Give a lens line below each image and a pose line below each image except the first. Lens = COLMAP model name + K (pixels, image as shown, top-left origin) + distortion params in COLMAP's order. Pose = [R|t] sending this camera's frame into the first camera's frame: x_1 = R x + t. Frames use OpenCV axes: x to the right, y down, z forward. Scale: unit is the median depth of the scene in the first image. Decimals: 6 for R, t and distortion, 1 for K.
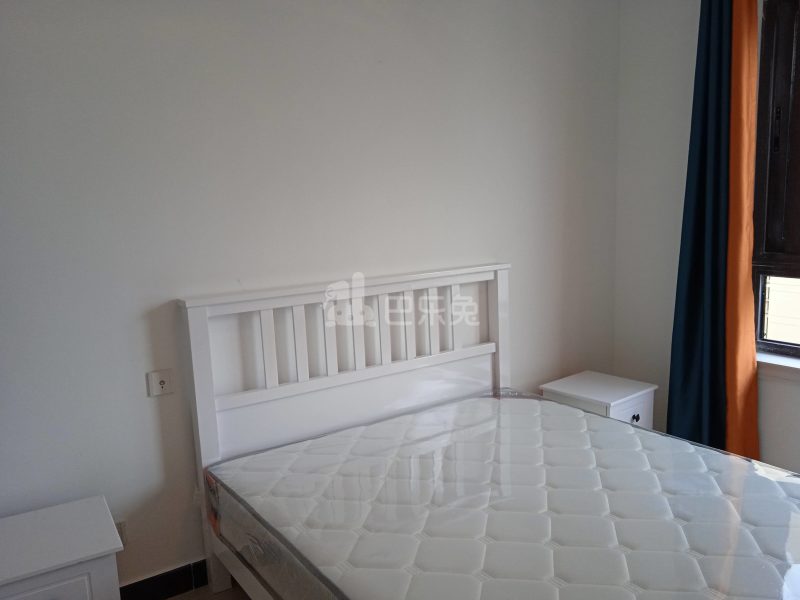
lens RADIAL K [[656.9, 0, 400.0], [0, 656.9, 300.0], [0, 0, 1]] dist [0.002189, 0.004609]
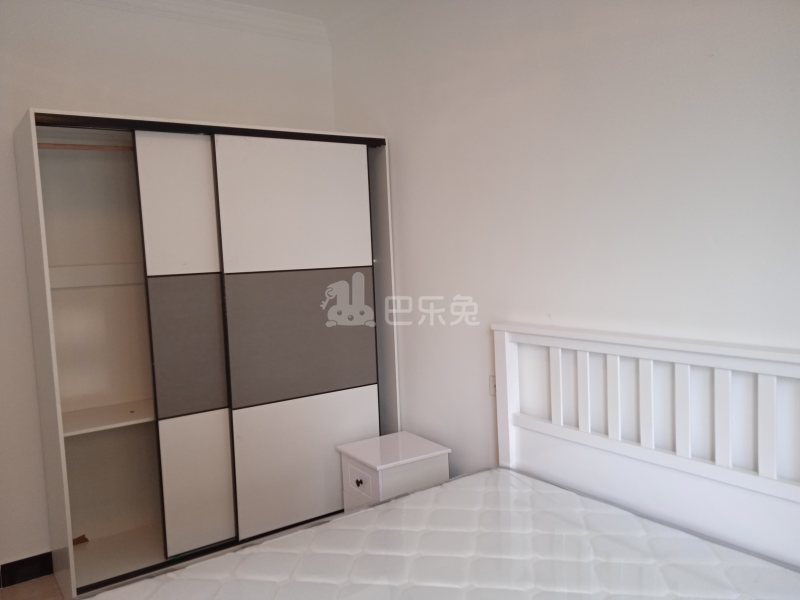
lens RADIAL K [[656.9, 0, 400.0], [0, 656.9, 300.0], [0, 0, 1]] dist [0.002189, 0.004609]
pose [[0.009552, 0.105939, -0.994327, 0.596083], [-0.119581, 0.987357, 0.104047, -0.100501], [0.992778, 0.117909, 0.022100, 0.537817]]
